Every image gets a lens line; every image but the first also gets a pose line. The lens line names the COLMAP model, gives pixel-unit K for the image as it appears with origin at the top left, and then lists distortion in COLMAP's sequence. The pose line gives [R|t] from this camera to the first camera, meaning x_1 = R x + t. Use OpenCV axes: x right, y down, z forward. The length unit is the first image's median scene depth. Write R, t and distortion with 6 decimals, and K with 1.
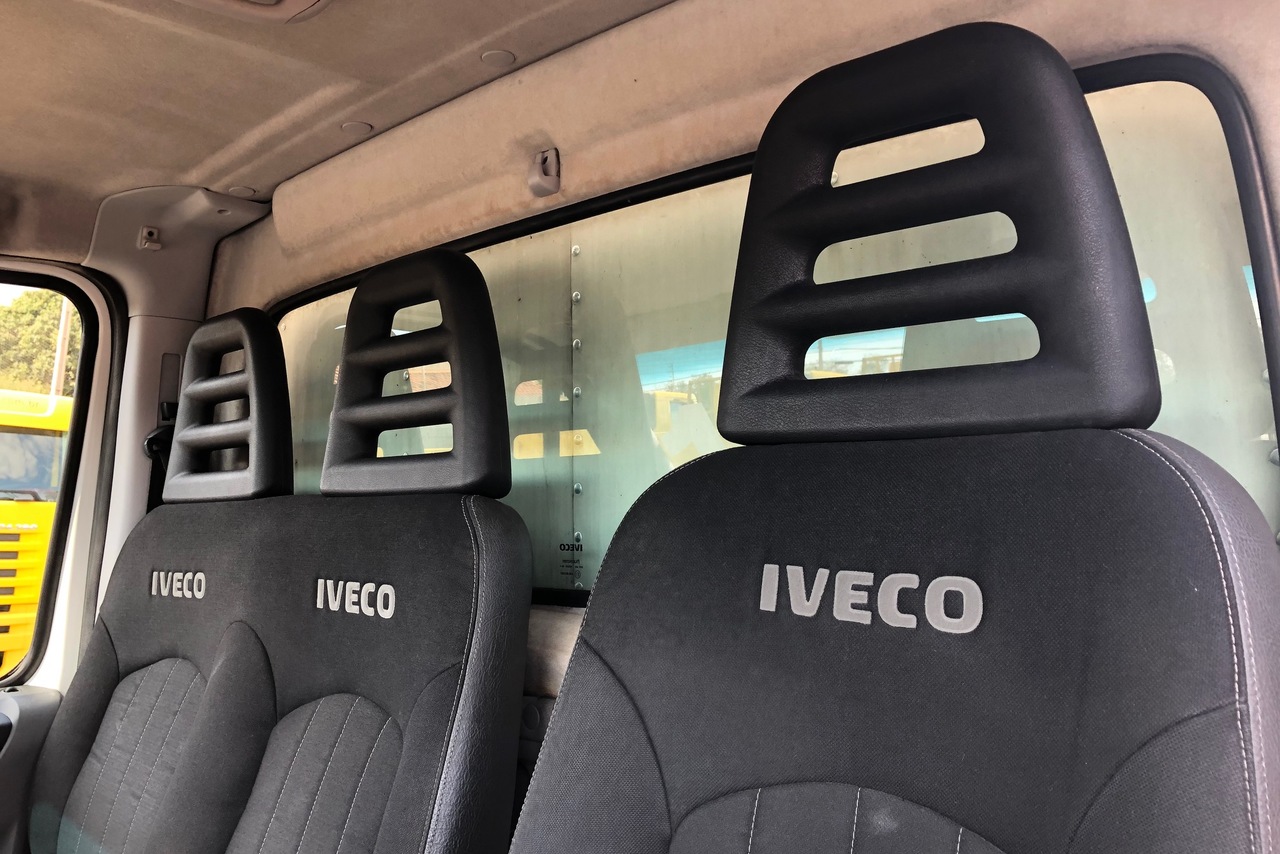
lens RADIAL K [[1035.7, 0, 642.5], [0, 1035.7, 424.6], [0, 0, 1]] dist [0.073620, -0.115050]
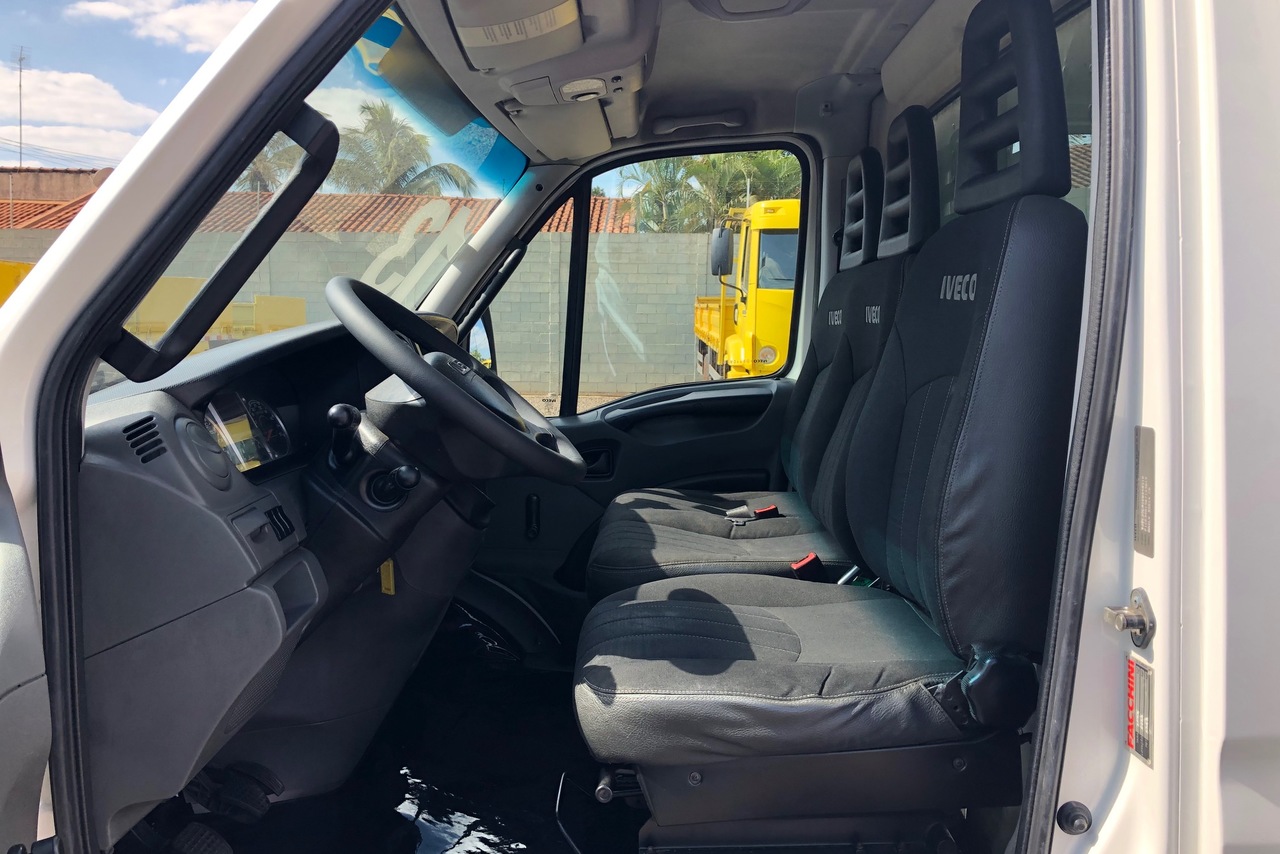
lens RADIAL K [[1035.7, 0, 642.5], [0, 1035.7, 424.6], [0, 0, 1]] dist [0.073620, -0.115050]
pose [[0.674380, 0.055160, -0.736322, 0.580484], [0.095397, 0.982339, 0.160962, 0.017307], [0.732196, -0.178793, 0.657207, -0.382879]]
